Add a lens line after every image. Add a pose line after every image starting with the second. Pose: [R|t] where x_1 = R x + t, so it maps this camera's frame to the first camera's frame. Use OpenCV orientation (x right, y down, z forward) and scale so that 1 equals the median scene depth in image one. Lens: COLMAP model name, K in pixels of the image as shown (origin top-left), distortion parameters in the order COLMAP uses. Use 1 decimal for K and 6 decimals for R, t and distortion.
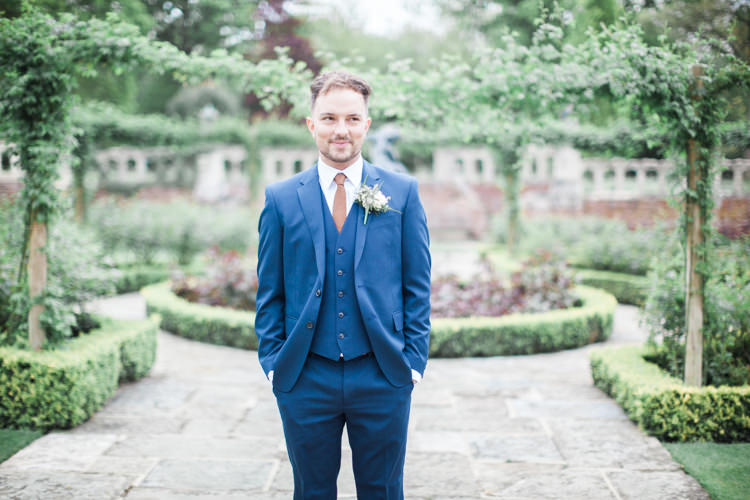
lens RADIAL K [[1169.1, 0, 375.0], [0, 1169.1, 250.0], [0, 0, 1]] dist [-0.138439, 0.069984]
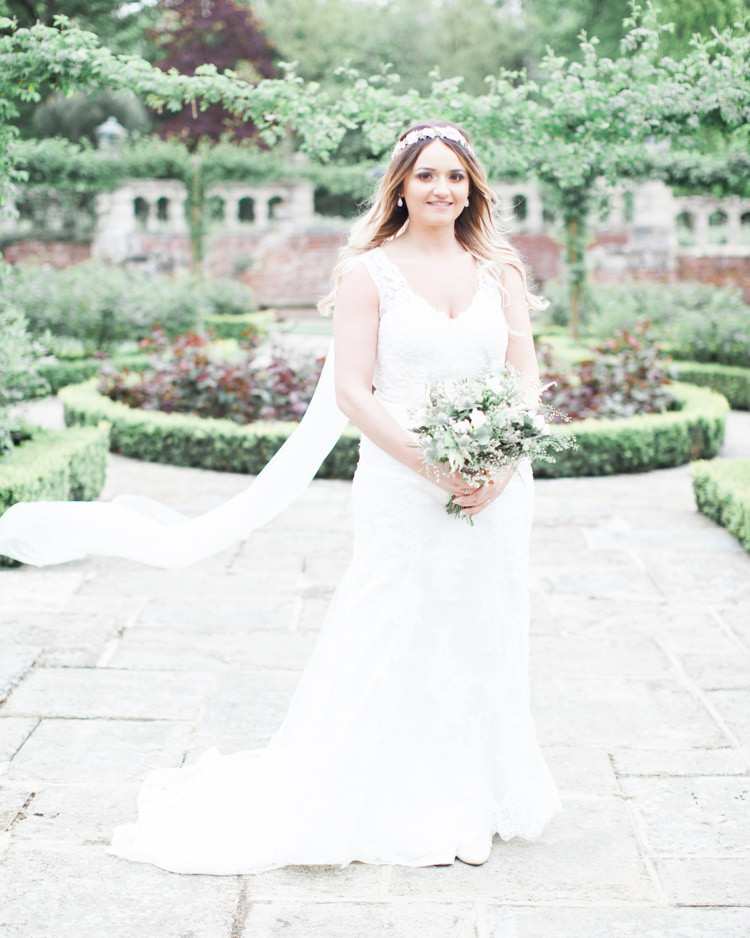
lens RADIAL K [[1862.3, 0, 375.0], [0, 1862.3, 469.0], [0, 0, 1]] dist [-0.093670, -0.407200]
pose [[0.999824, -0.007328, 0.017286, -0.045374], [0.006084, 0.997460, 0.070962, 0.004358], [-0.017762, -0.070845, 0.997329, -0.209721]]
